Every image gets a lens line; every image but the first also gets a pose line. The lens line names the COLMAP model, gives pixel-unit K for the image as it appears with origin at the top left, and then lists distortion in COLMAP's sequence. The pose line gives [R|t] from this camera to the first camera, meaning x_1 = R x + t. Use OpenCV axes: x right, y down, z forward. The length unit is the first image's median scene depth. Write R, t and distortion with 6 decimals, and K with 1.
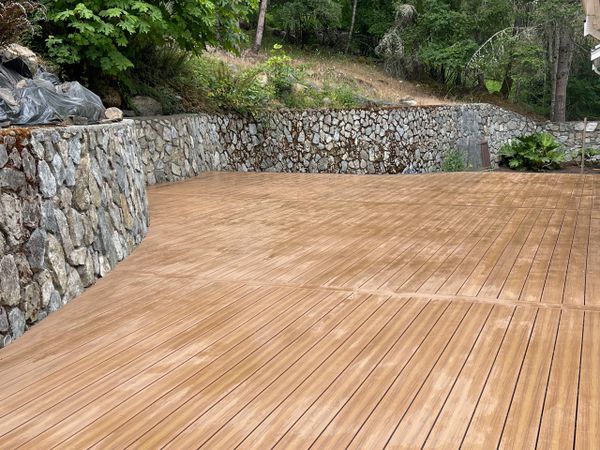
lens RADIAL K [[790.5, 0, 300.8], [0, 790.5, 229.1], [0, 0, 1]] dist [0.084654, 0.000000]
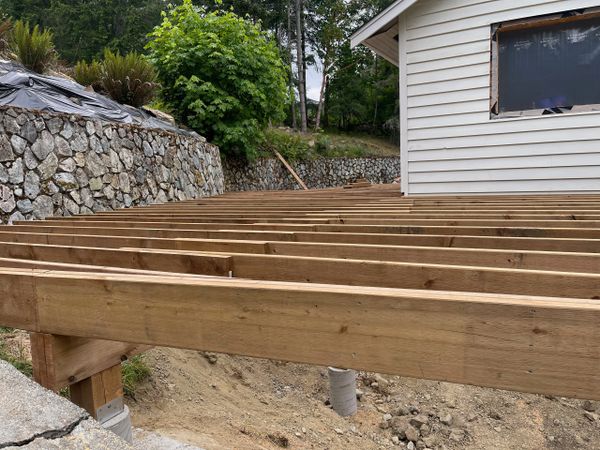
lens RADIAL K [[456.6, 0, 303.1], [0, 456.6, 225.4], [0, 0, 1]] dist [0.082005, -0.104957]
pose [[0.988415, -0.012080, -0.151295, 0.165465], [0.004015, 0.998560, -0.053494, 0.115279], [0.151723, 0.052267, 0.987040, -0.132116]]
